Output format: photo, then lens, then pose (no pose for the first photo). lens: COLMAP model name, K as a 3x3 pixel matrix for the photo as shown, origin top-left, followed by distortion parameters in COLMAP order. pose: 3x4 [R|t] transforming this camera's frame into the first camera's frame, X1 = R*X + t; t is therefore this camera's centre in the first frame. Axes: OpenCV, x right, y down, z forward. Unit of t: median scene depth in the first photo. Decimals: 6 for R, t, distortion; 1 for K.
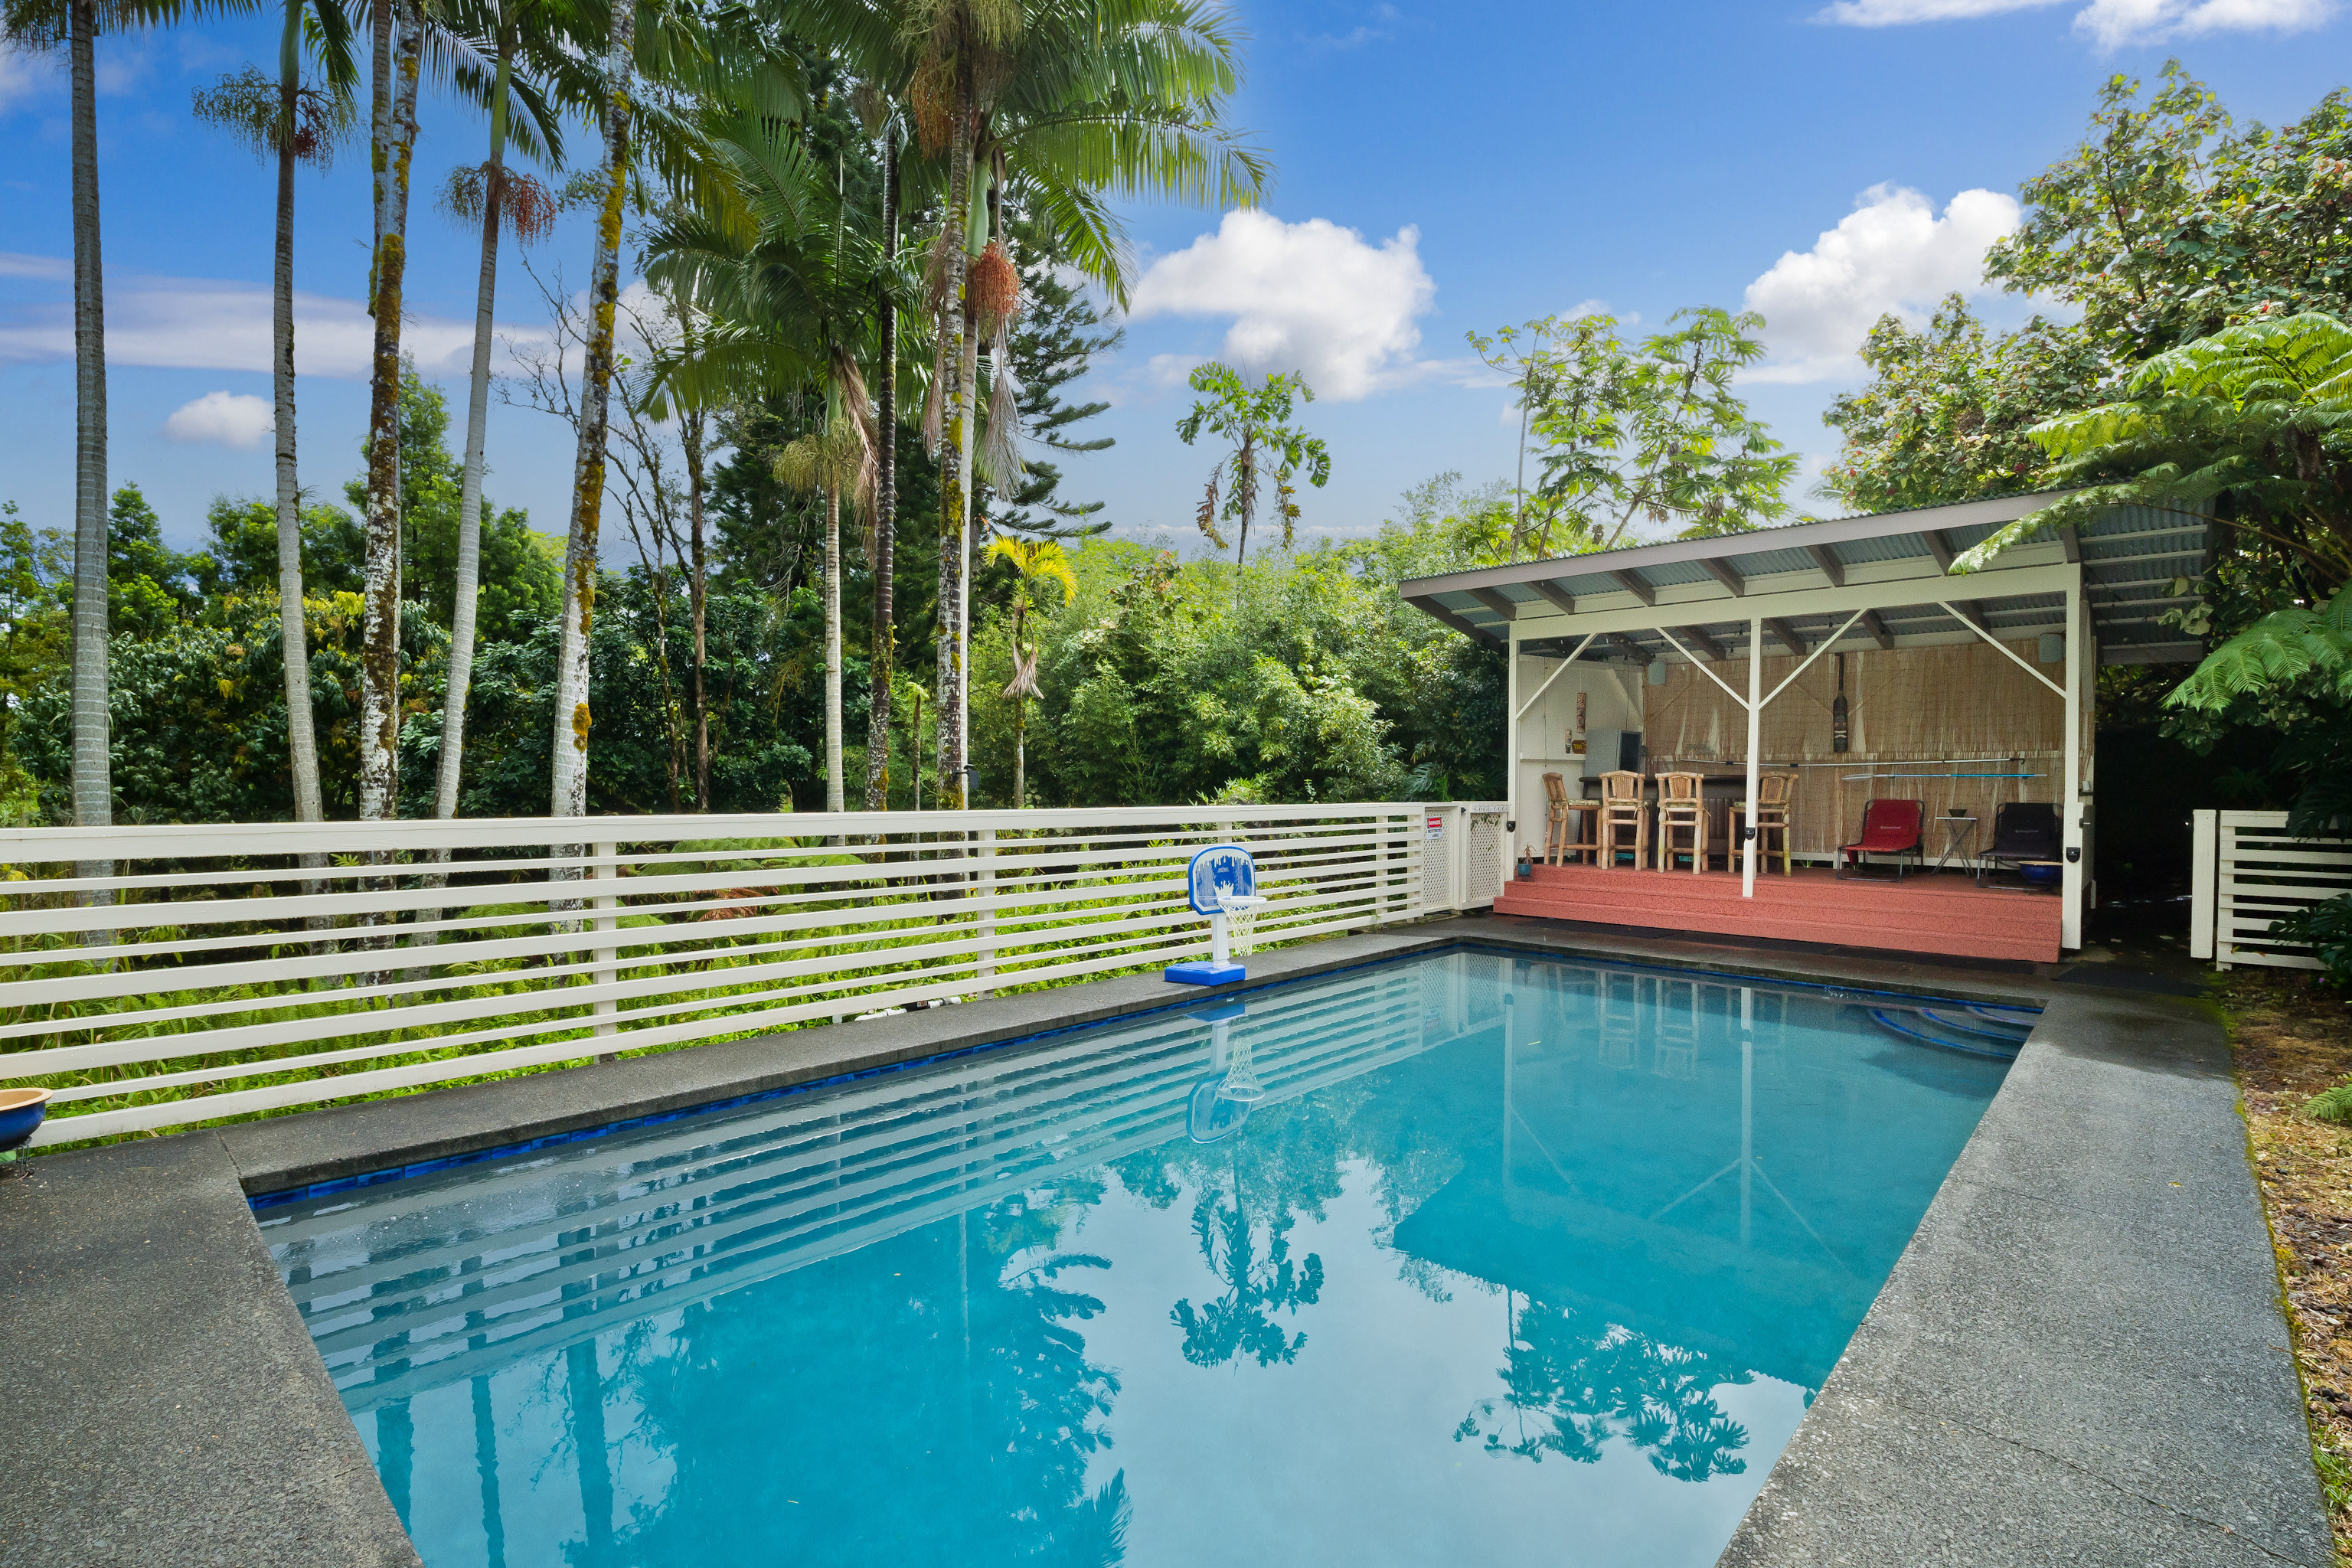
lens RADIAL K [[1081.6, 0, 1183.1], [0, 1081.6, 802.8], [0, 0, 1]] dist [-0.021635, 0.000611]
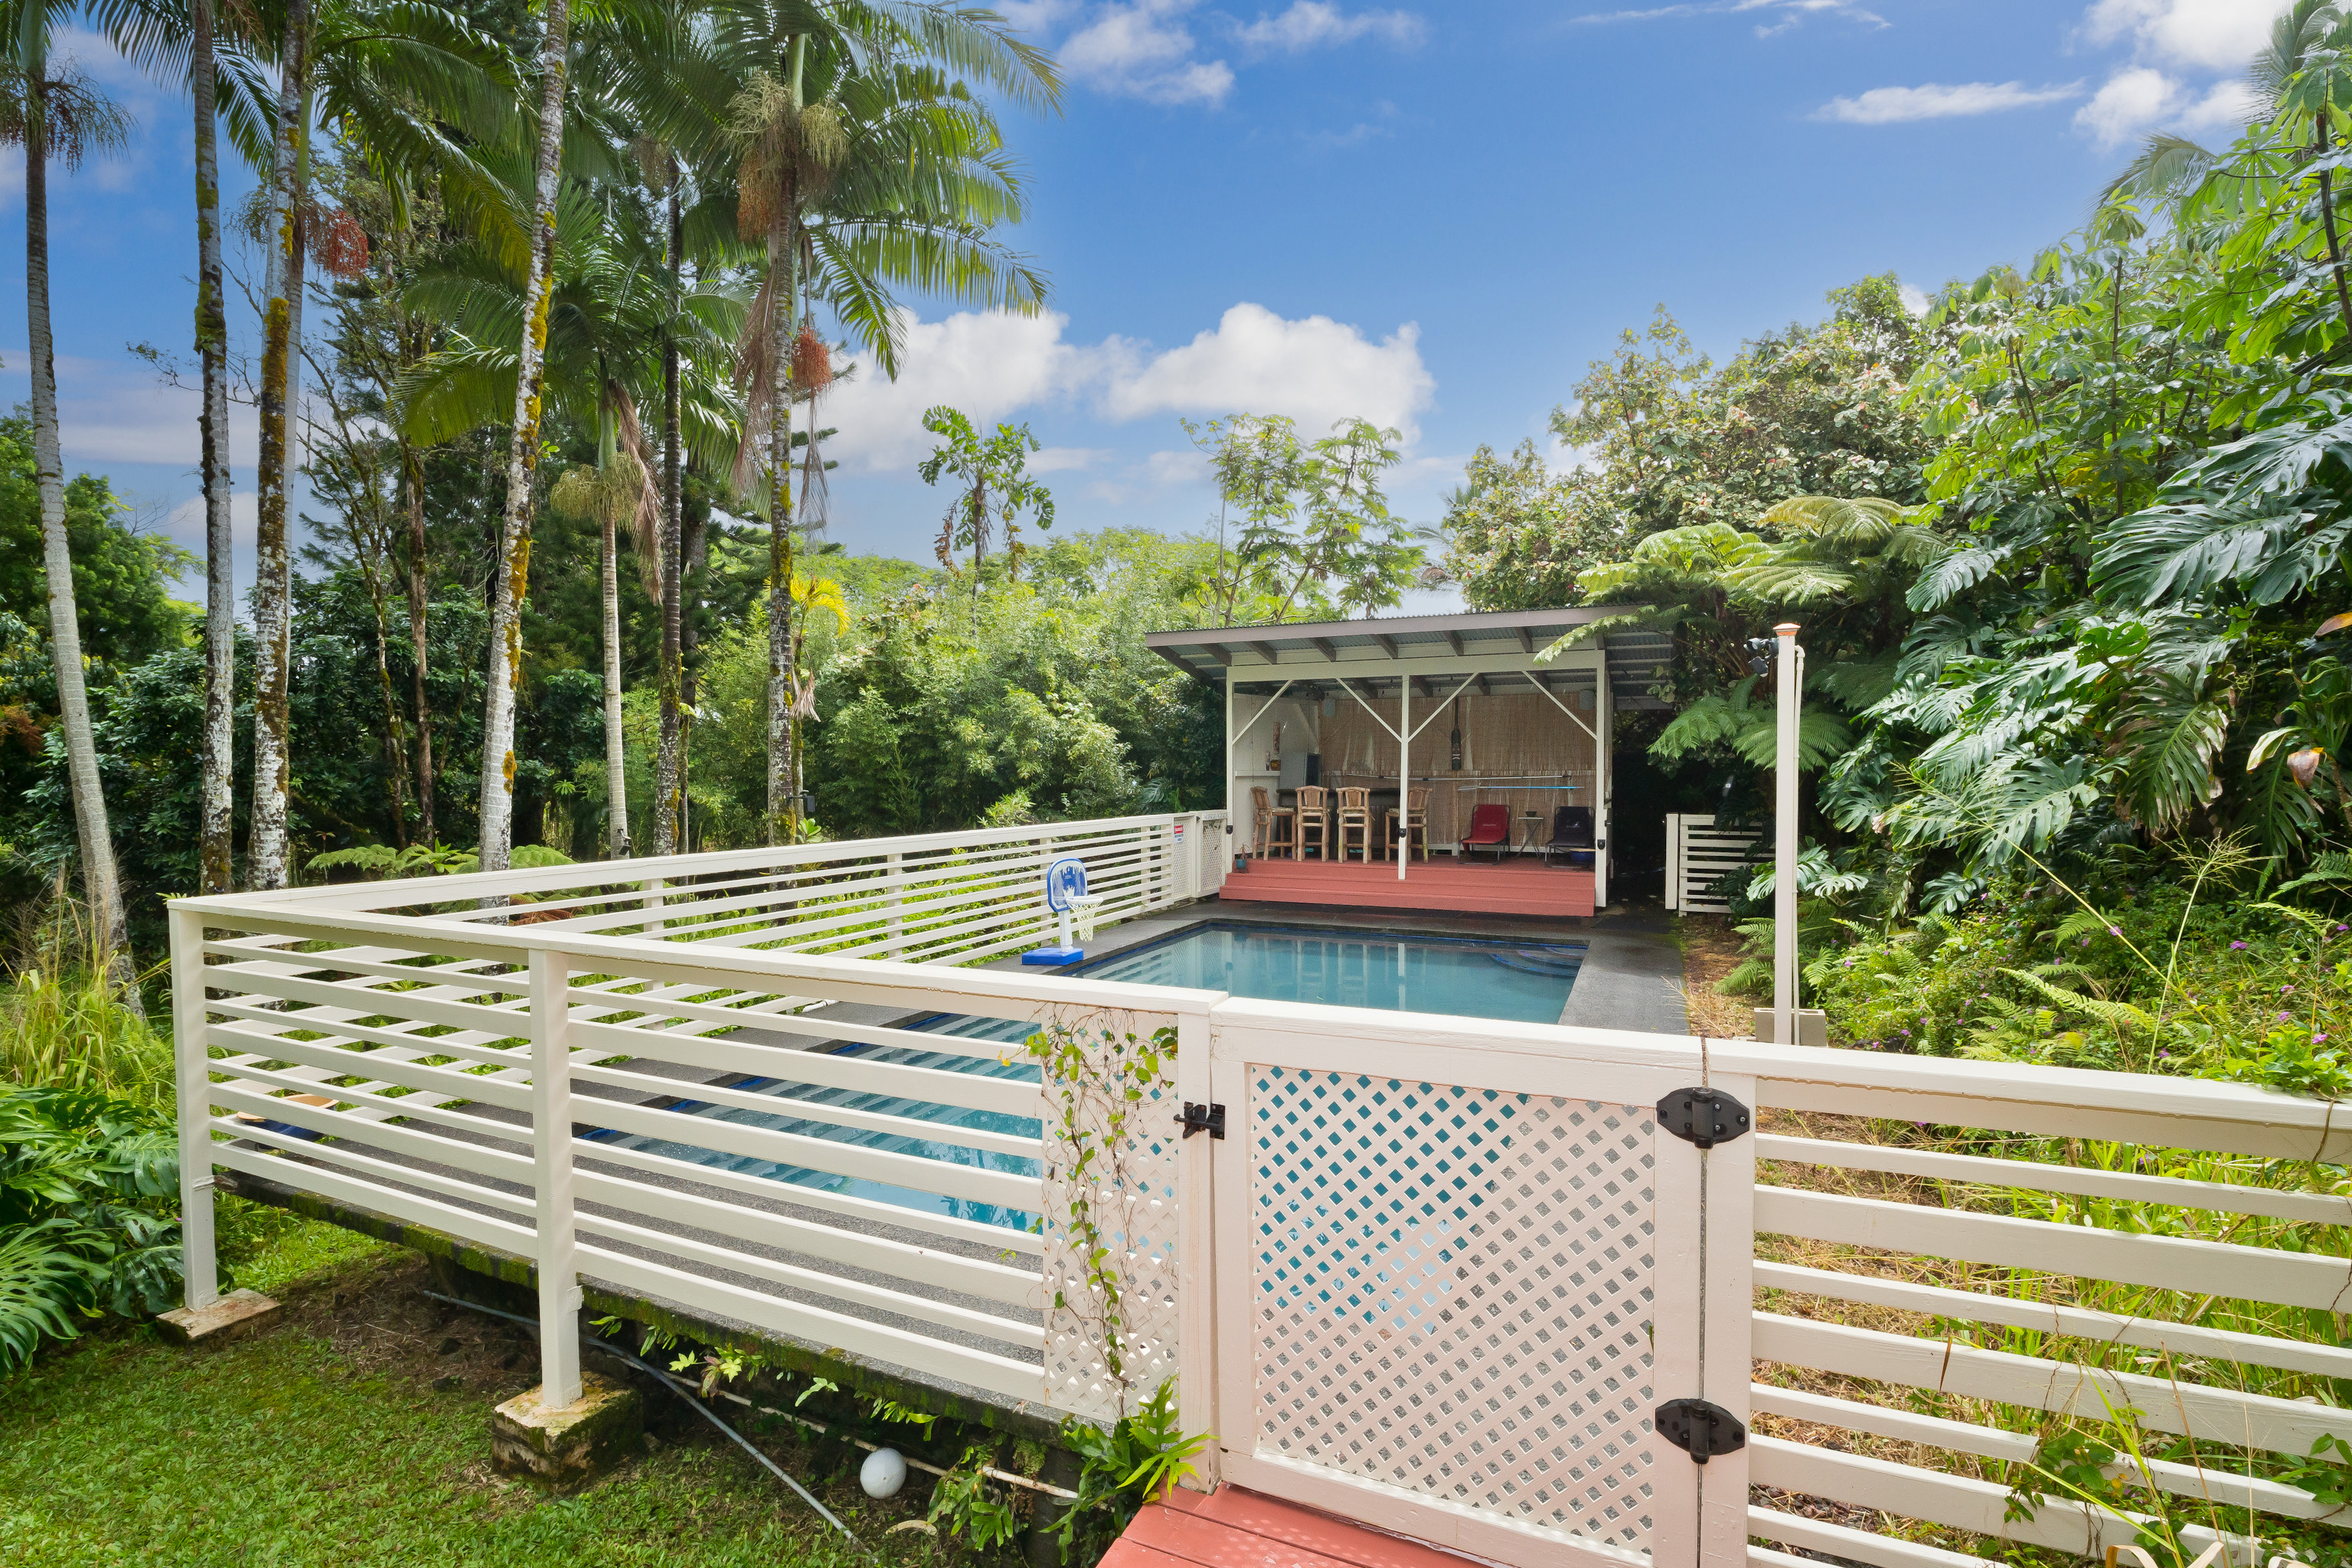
lens RADIAL K [[1081.6, 0, 1188.2], [0, 1081.6, 815.2], [0, 0, 1]] dist [-0.021635, 0.000611]
pose [[0.943301, -0.019273, 0.331377, -0.165682], [0.011782, 0.999628, 0.024599, -0.027755], [-0.331728, -0.019300, 0.943178, -0.183585]]
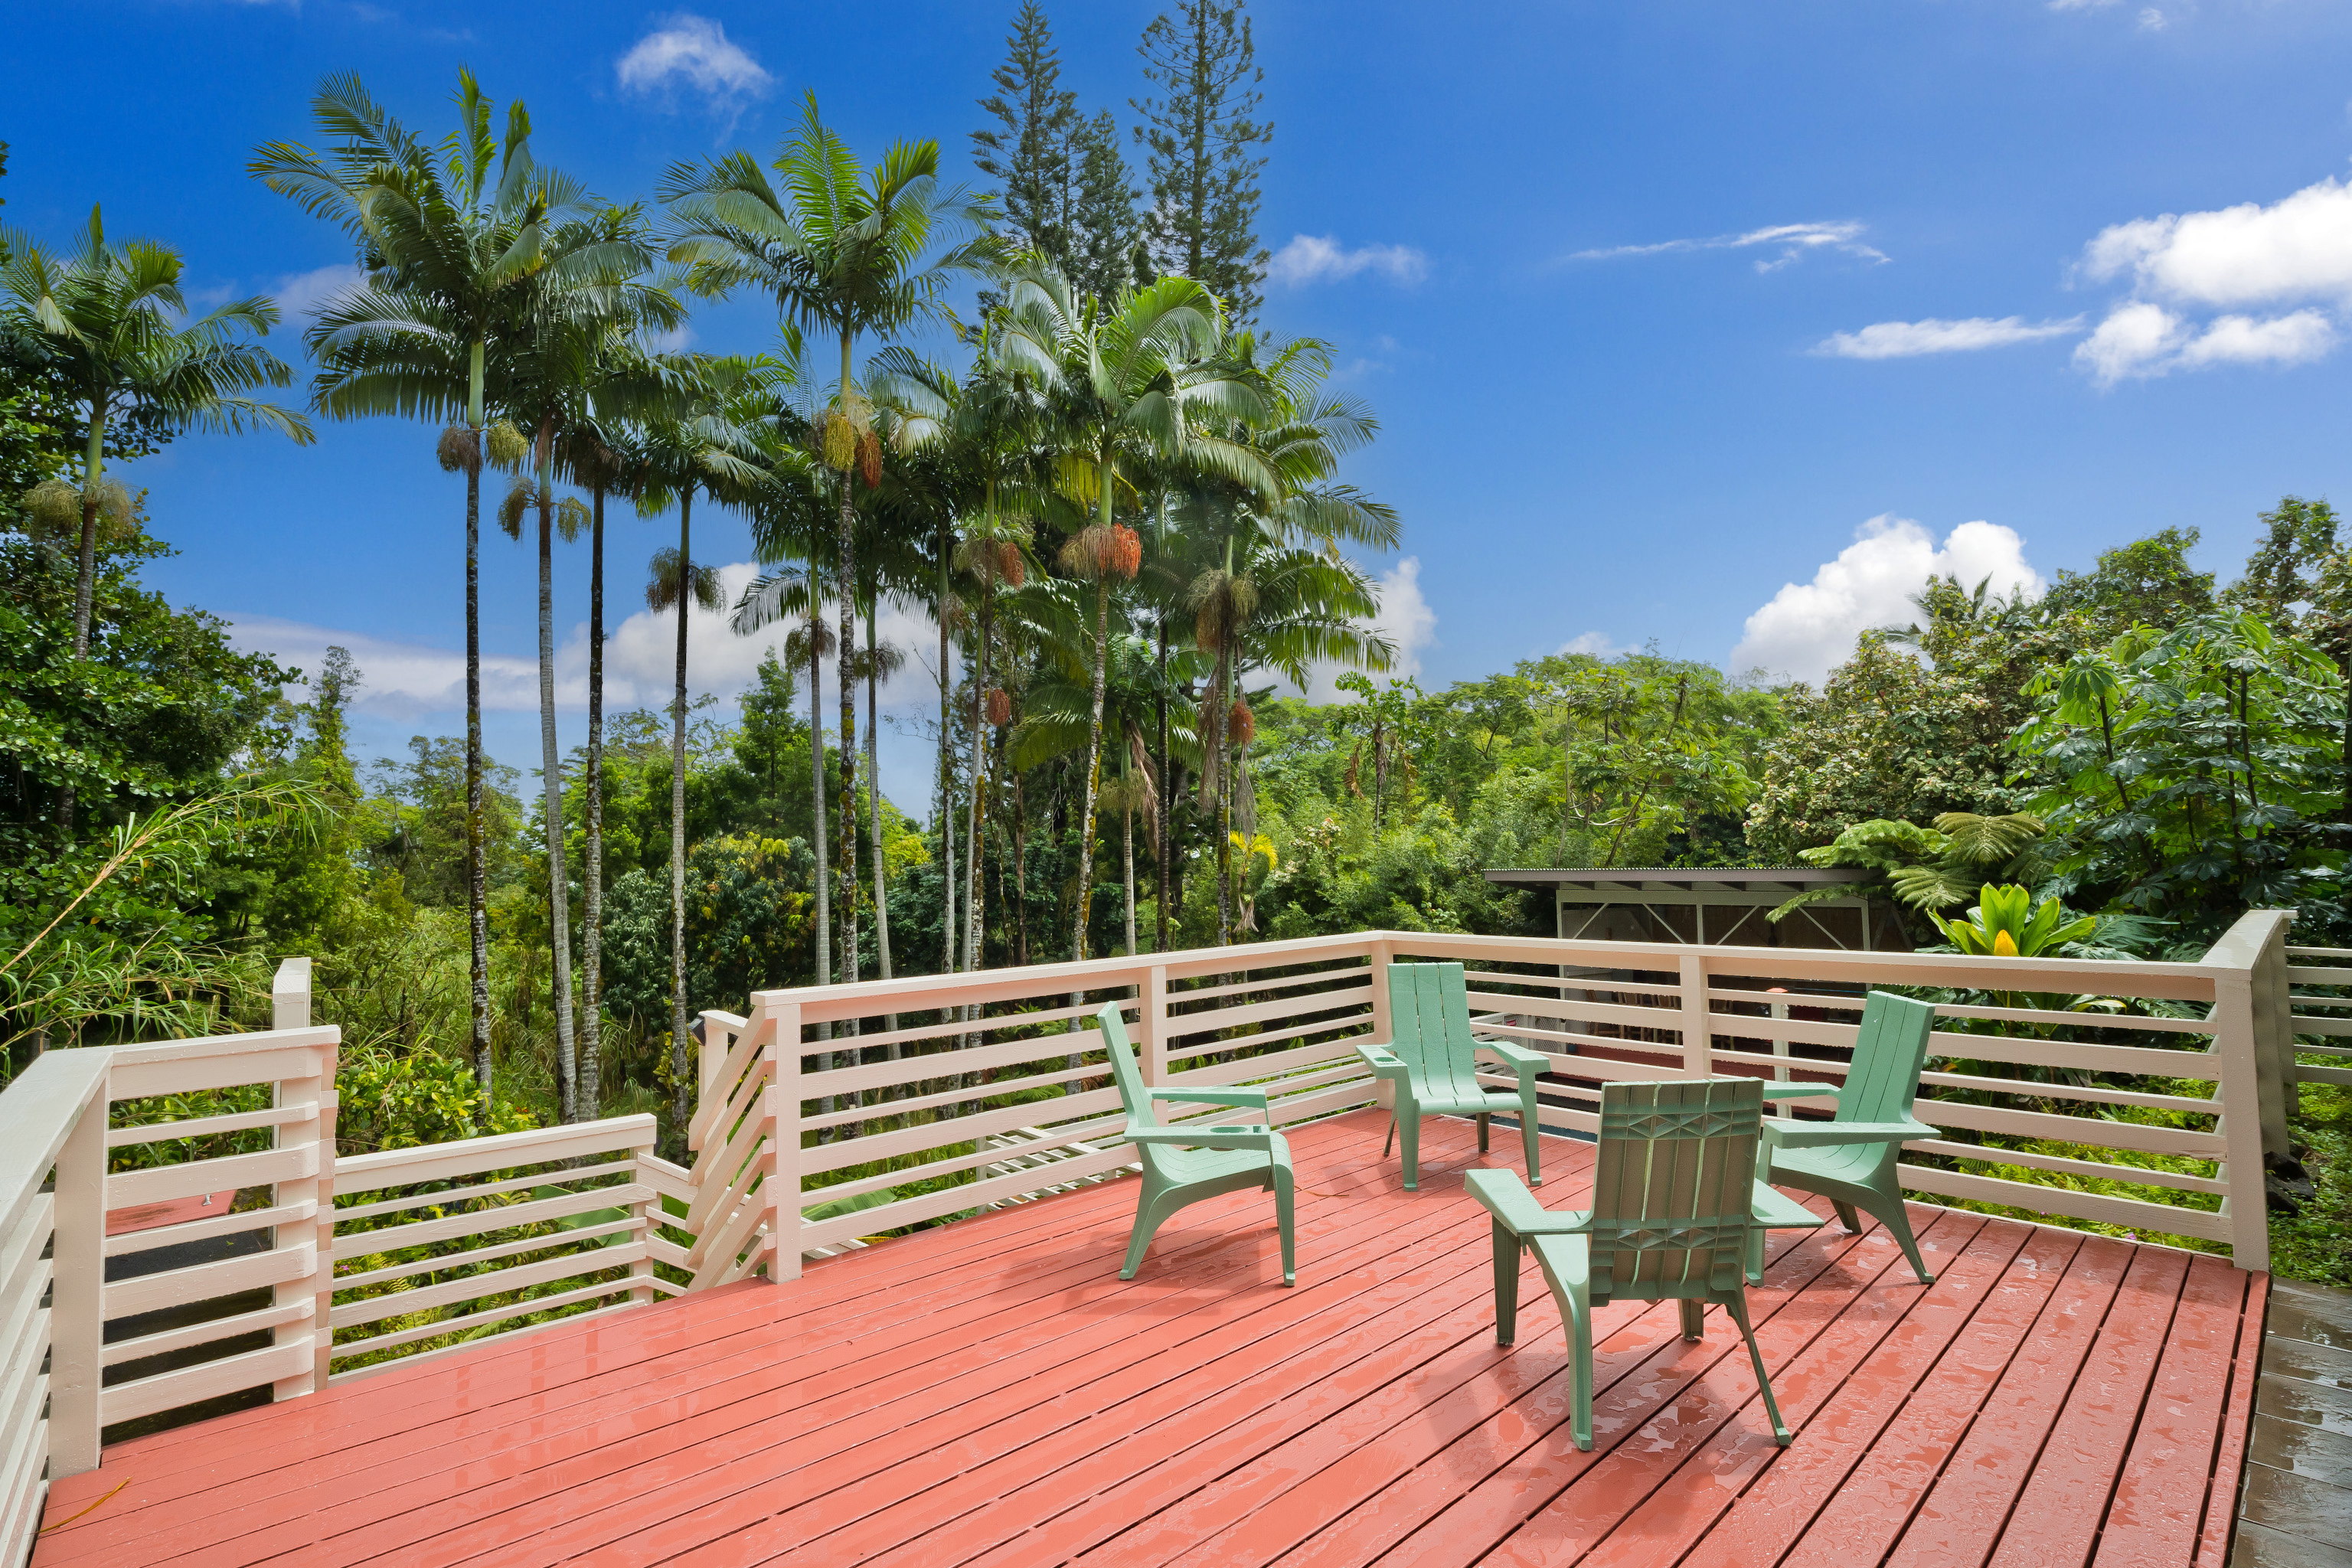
lens RADIAL K [[1081.6, 0, 1177.7], [0, 1081.6, 786.1], [0, 0, 1]] dist [-0.021635, 0.000611]
pose [[0.993899, -0.032579, -0.105376, -0.085739], [0.023866, 0.996272, -0.082906, -0.210492], [0.107684, 0.079885, 0.990970, -0.691506]]
